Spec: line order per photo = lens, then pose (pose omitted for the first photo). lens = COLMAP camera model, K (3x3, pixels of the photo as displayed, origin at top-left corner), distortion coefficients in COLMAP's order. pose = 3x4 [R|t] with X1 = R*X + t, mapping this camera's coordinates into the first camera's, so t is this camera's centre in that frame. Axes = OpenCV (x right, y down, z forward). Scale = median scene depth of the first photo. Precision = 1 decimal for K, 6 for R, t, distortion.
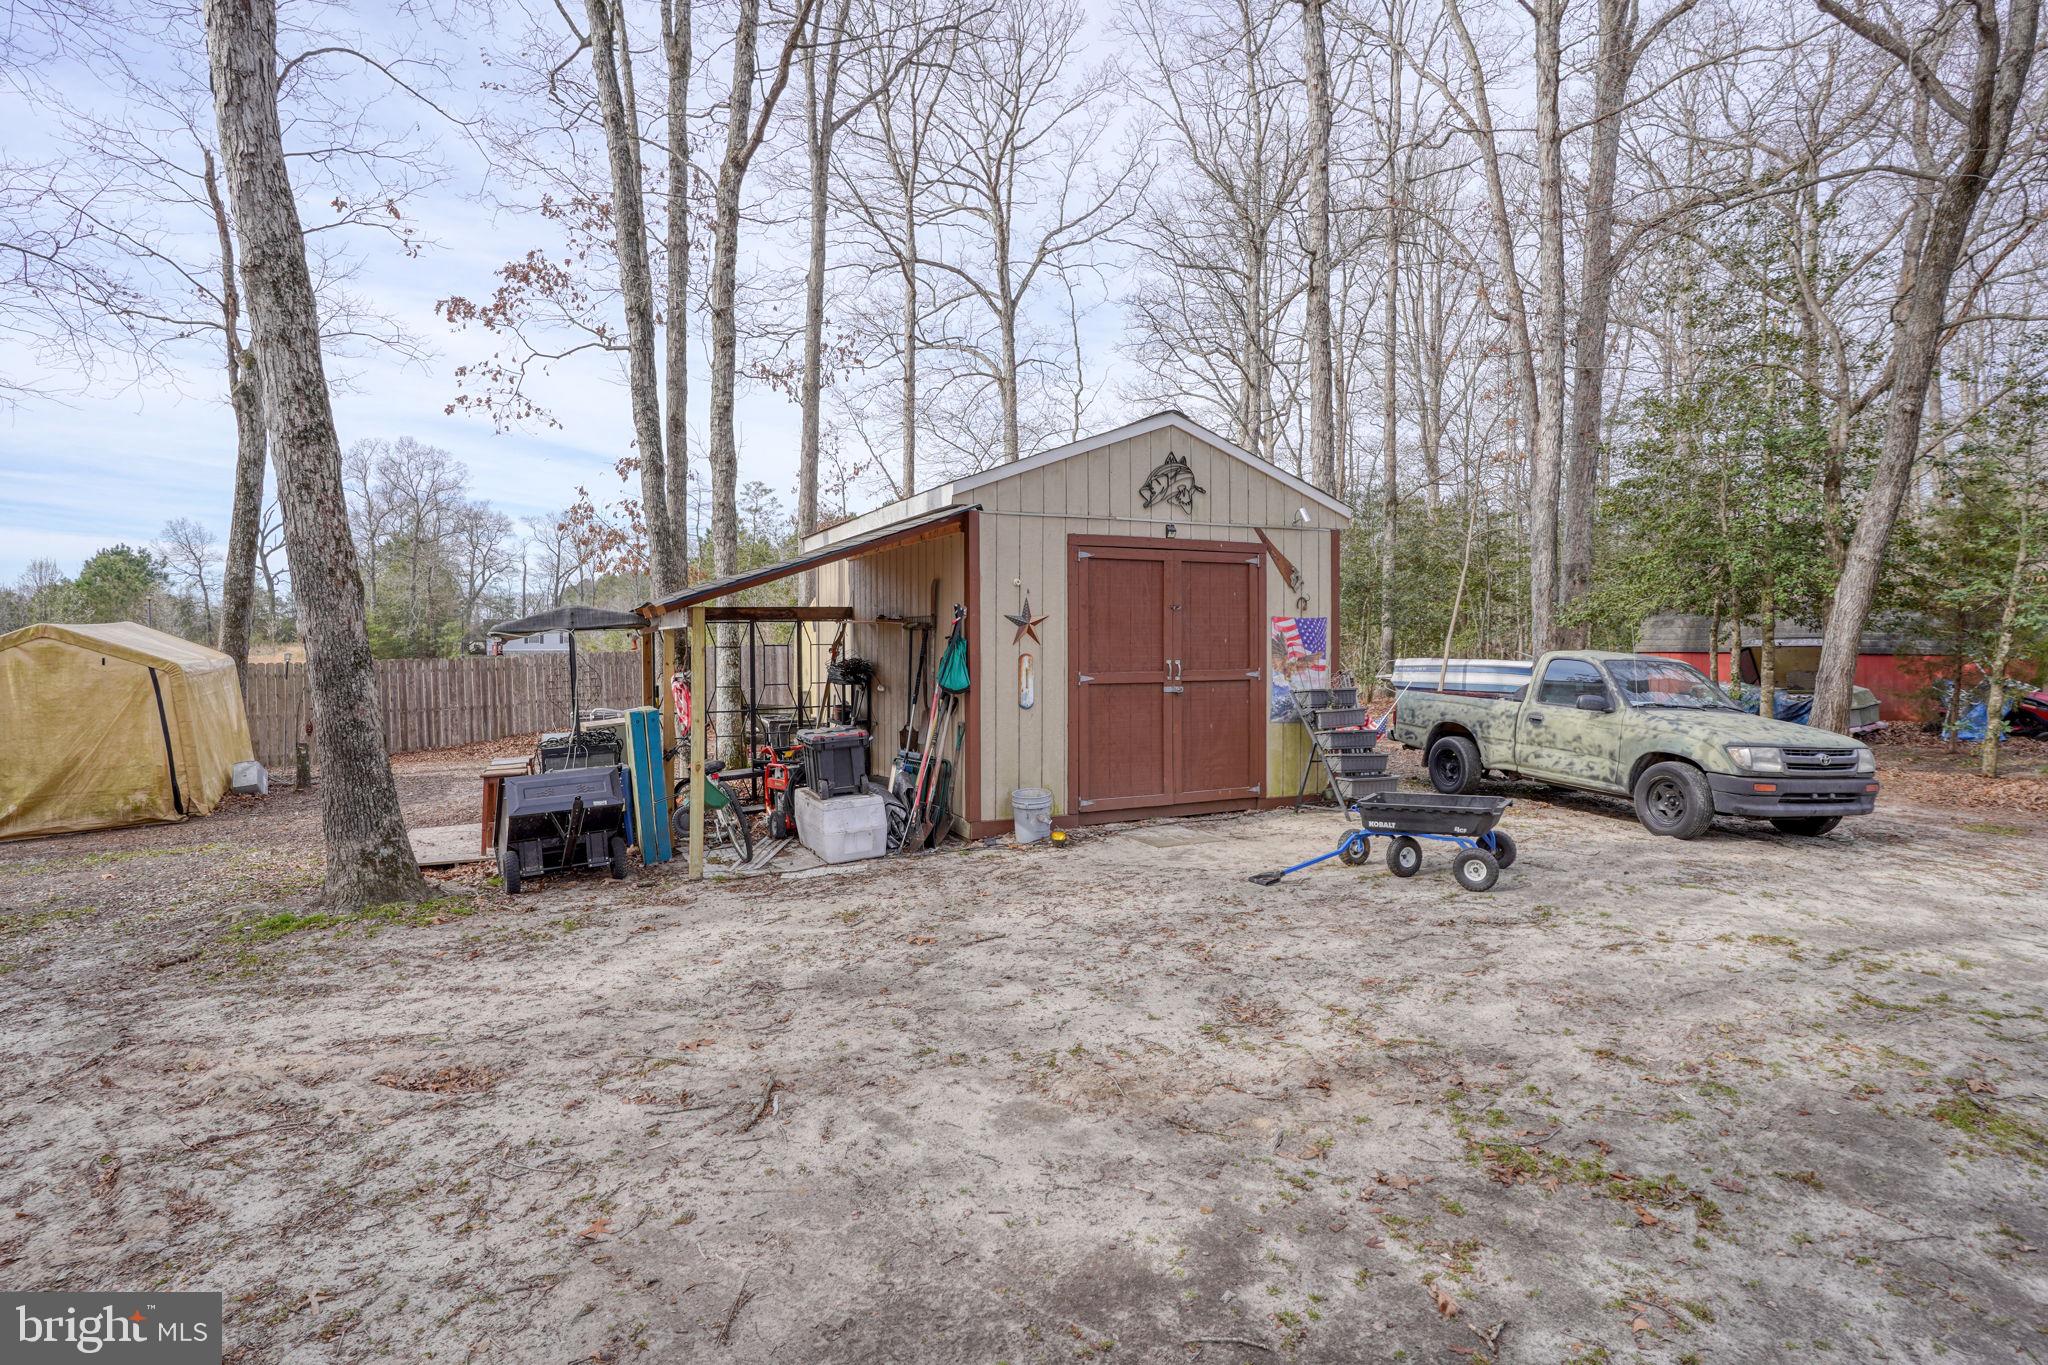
lens RADIAL K [[1047.8, 0, 1023.8], [0, 1047.8, 678.3], [0, 0, 1]] dist [-0.050954, 0.002101]
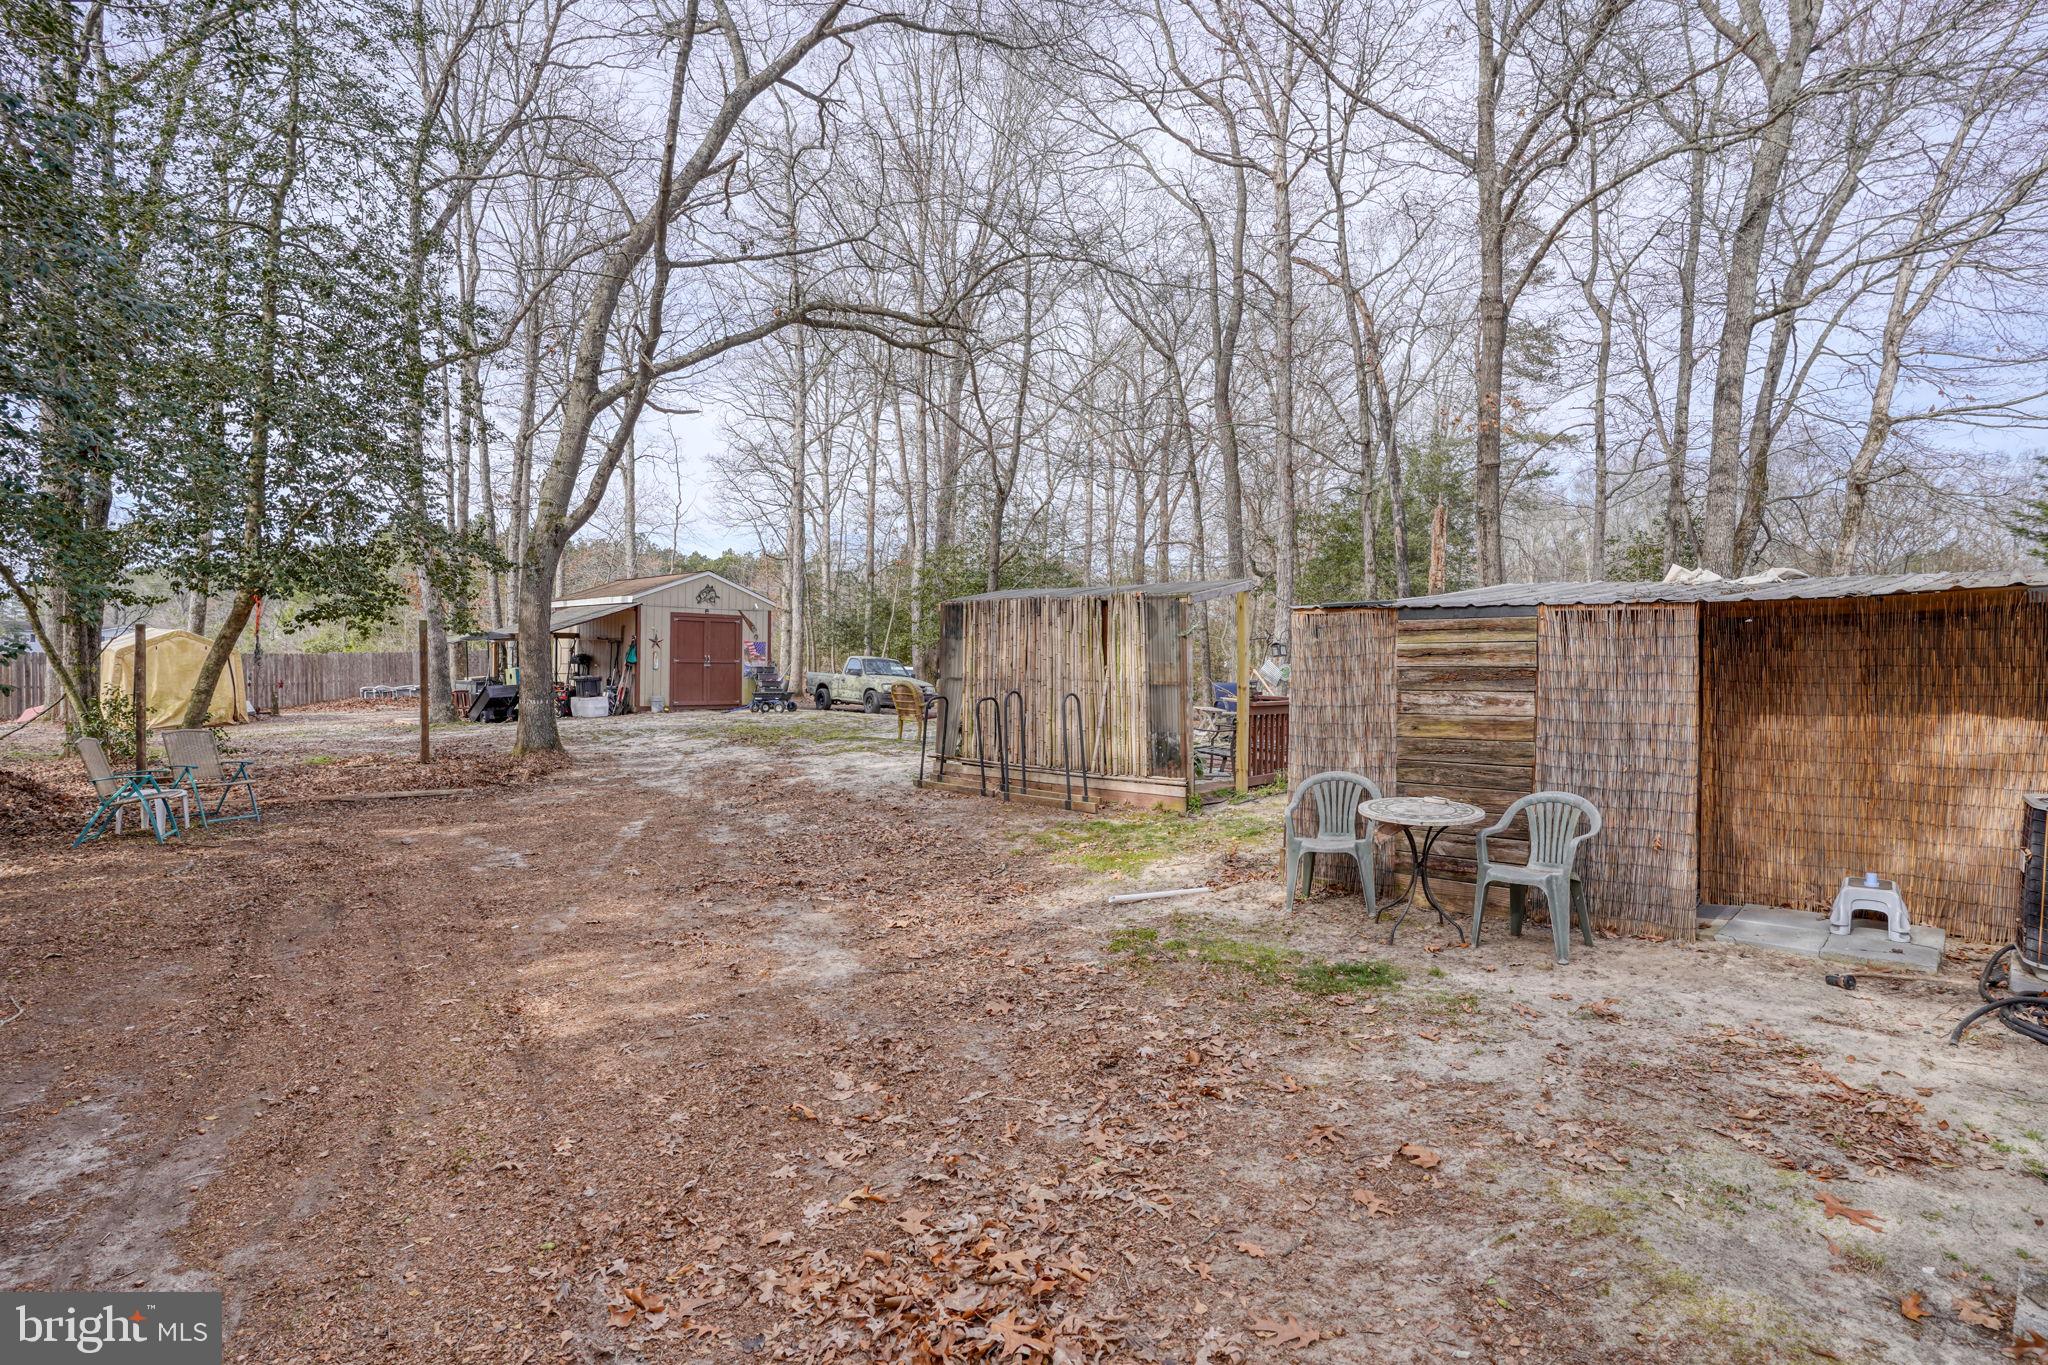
lens RADIAL K [[1047.8, 0, 1025.6], [0, 1047.8, 685.6], [0, 0, 1]] dist [-0.050954, 0.002101]
pose [[0.931818, 0.010162, 0.362784, -0.087007], [-0.004320, 0.999848, -0.016910, 0.114854], [-0.362900, 0.014190, 0.931720, -2.077650]]
